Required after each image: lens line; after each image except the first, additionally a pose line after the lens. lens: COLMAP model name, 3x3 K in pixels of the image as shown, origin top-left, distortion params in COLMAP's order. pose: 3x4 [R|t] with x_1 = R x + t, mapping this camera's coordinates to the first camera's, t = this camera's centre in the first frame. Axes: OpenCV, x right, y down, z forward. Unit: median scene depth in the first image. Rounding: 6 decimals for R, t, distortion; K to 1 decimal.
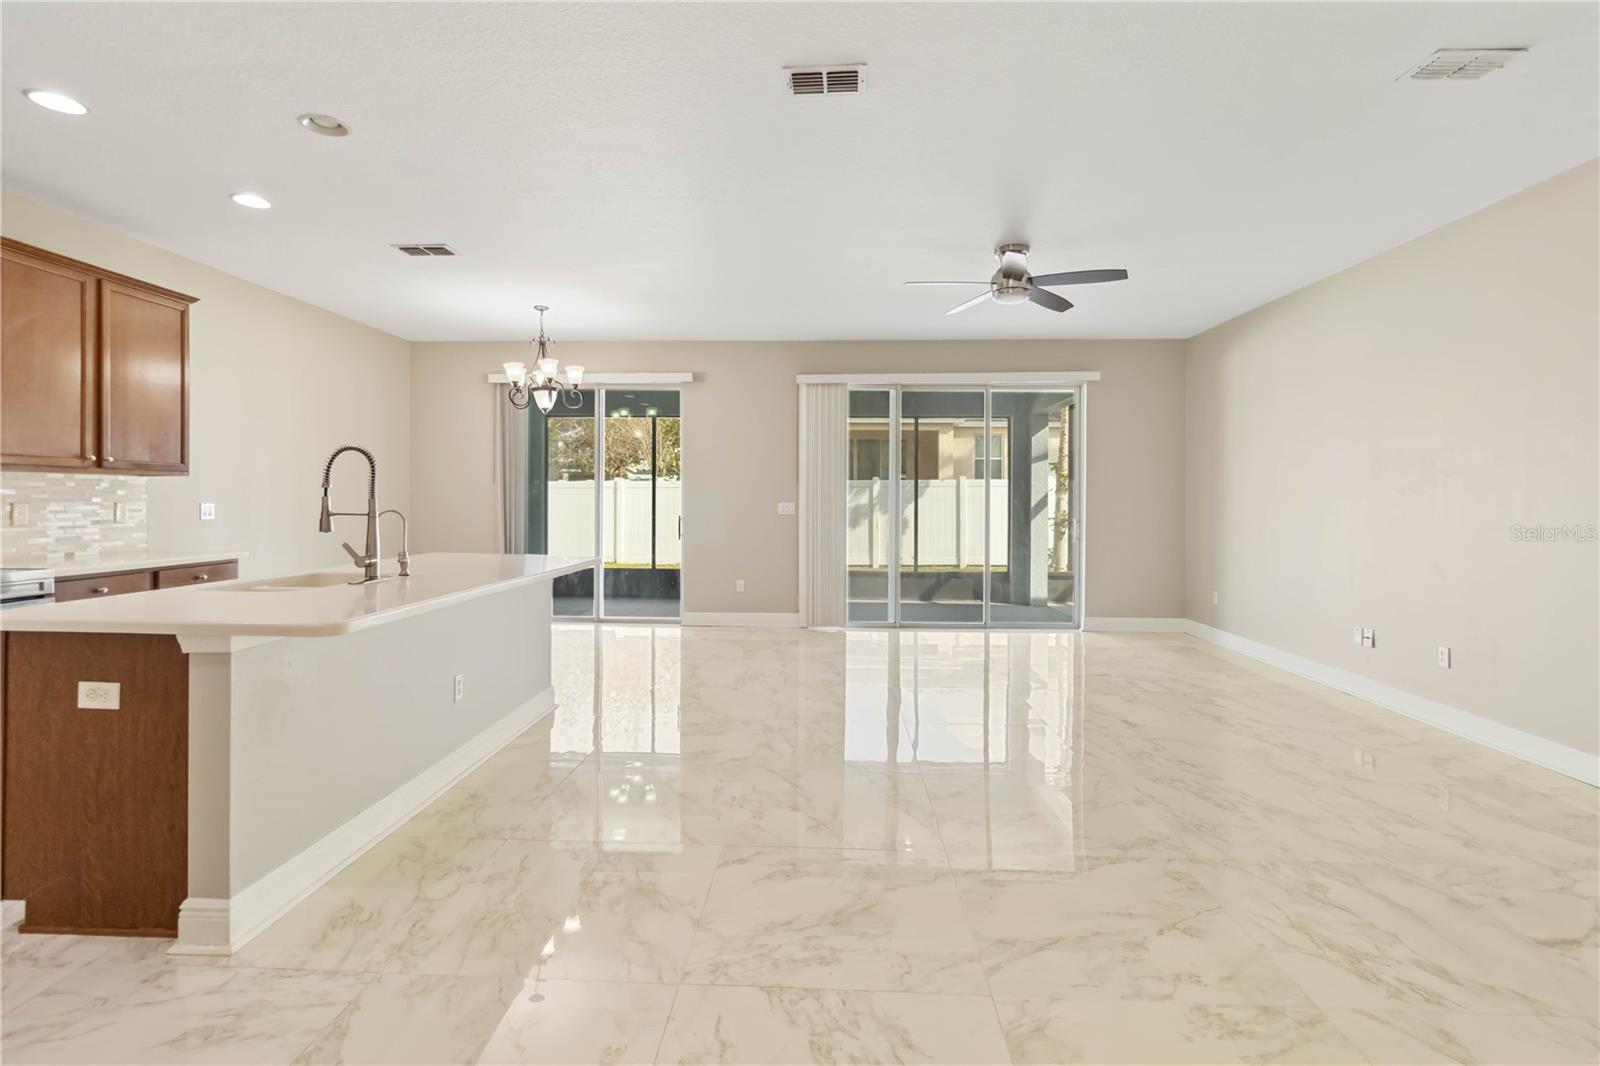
lens RADIAL K [[770.3, 0, 799.2], [0, 770.3, 498.2], [0, 0, 1]] dist [0.000356, -0.000173]
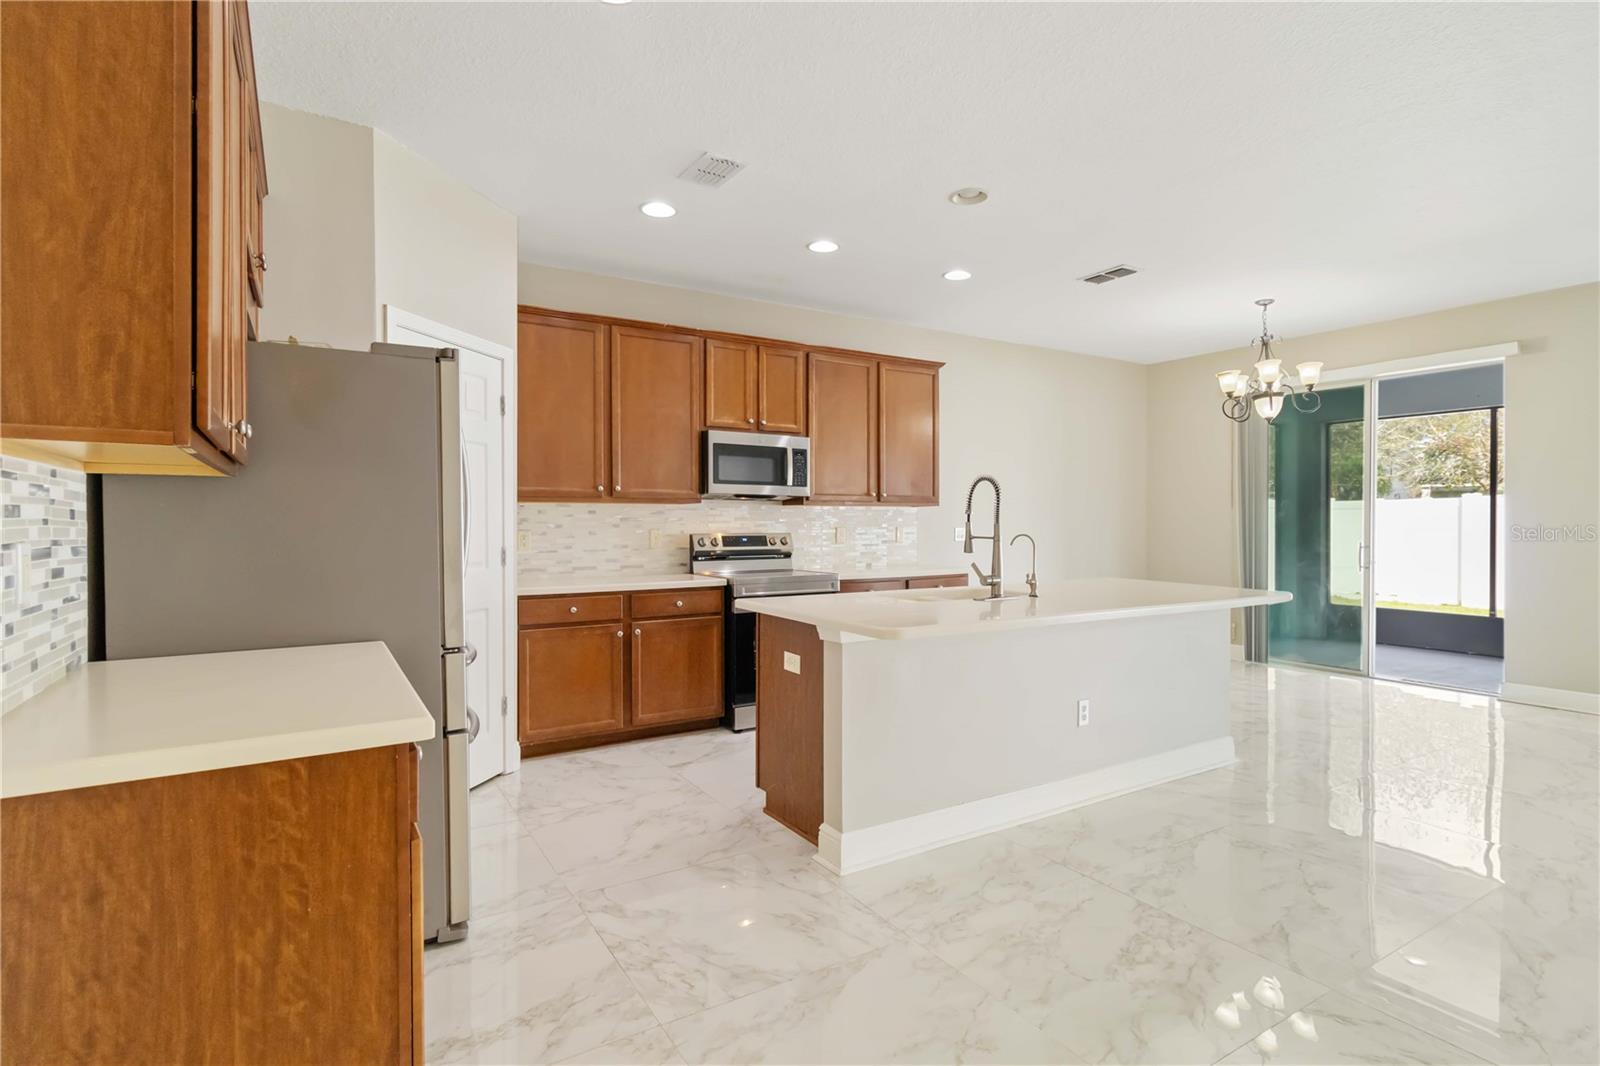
lens RADIAL K [[794.0, 0, 801.9], [0, 794.0, 525.5], [0, 0, 1]] dist [0.000074, -0.000192]
pose [[0.559429, -0.001686, -0.828876, 0.172524], [0.004952, 0.999987, 0.001307, 0.000178], [0.828863, -0.004836, 0.559430, 0.104298]]
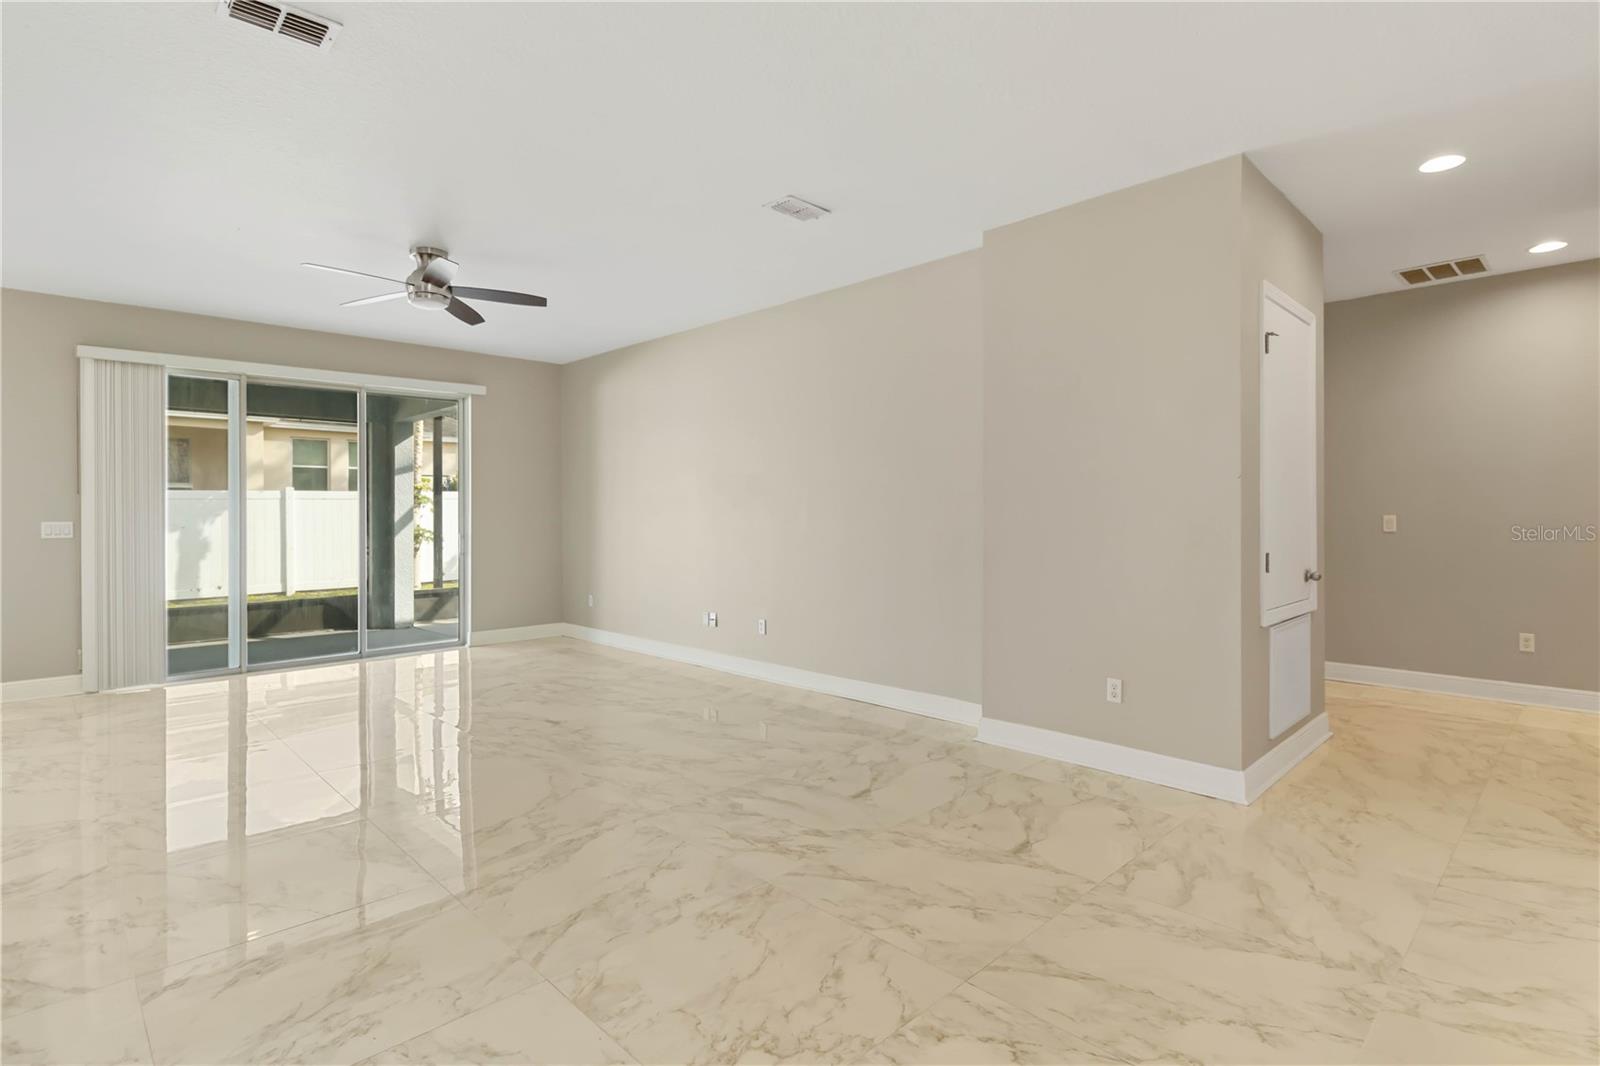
lens RADIAL K [[782.4, 0, 805.6], [0, 782.4, 514.1], [0, 0, 1]] dist [0.000176, -0.000141]
pose [[0.680457, -0.009200, 0.732730, -0.136202], [0.006682, 0.999958, 0.006350, -0.002232], [-0.732758, 0.000575, 0.680489, -0.001329]]
